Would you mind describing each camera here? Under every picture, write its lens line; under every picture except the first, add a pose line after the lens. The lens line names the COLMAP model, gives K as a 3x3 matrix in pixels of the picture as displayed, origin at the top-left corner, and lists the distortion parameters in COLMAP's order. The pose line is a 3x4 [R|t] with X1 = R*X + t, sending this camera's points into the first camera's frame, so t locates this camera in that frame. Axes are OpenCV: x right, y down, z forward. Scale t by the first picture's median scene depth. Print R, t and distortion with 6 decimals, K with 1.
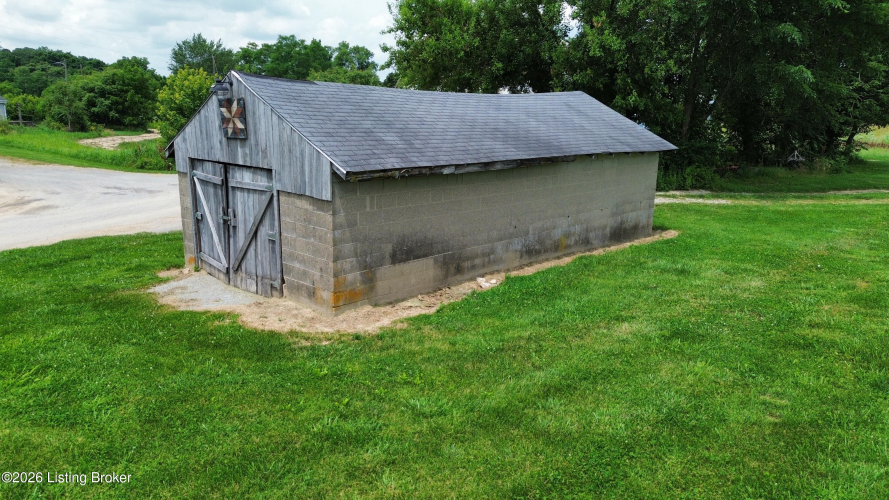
lens RADIAL K [[621.1, 0, 442.1], [0, 621.1, 246.7], [0, 0, 1]] dist [0.045453, -0.046414]
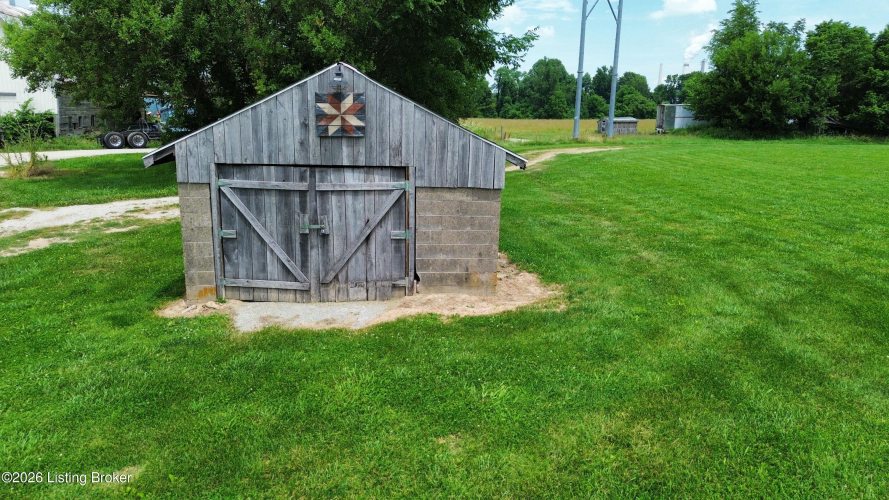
lens RADIAL K [[621.1, 0, 442.1], [0, 621.1, 246.7], [0, 0, 1]] dist [0.045453, -0.046414]
pose [[0.669635, -0.159005, 0.725469, -0.929599], [0.147776, 0.985807, 0.079662, -0.065868], [-0.727840, 0.053862, 0.683629, 0.277852]]
